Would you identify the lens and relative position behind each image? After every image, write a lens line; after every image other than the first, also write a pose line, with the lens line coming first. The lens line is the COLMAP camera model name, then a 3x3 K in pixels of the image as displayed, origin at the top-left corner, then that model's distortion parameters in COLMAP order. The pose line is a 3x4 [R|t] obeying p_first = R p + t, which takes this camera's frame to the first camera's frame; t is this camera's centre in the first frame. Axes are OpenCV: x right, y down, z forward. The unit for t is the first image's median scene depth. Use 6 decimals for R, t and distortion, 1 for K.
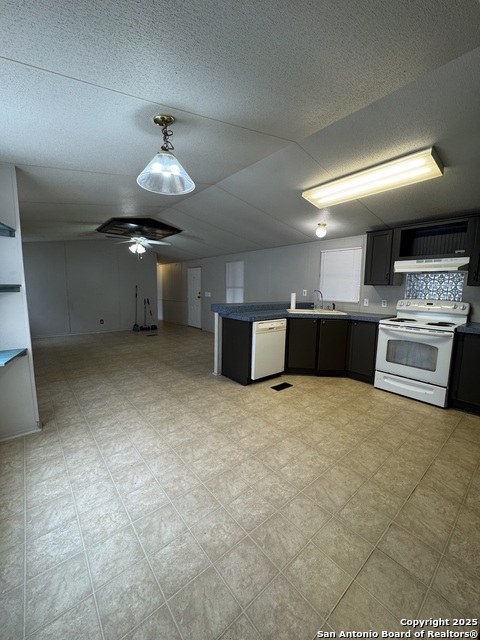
lens RADIAL K [[254.8, 0, 238.3], [0, 254.8, 319.1], [0, 0, 1]] dist [-0.000072, -0.000263]
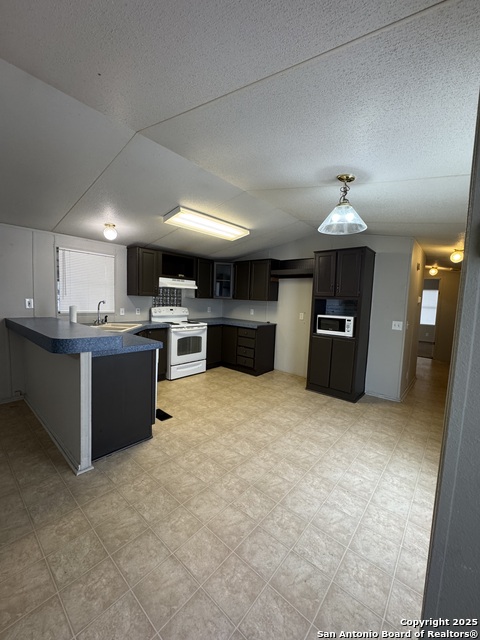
lens RADIAL K [[254.8, 0, 243.1], [0, 254.8, 317.3], [0, 0, 1]] dist [-0.000072, -0.000263]
pose [[-0.171207, -0.092389, 0.980894, -0.895322], [0.082951, 0.990707, 0.107791, -0.173429], [-0.981737, 0.099821, -0.161952, 1.058119]]
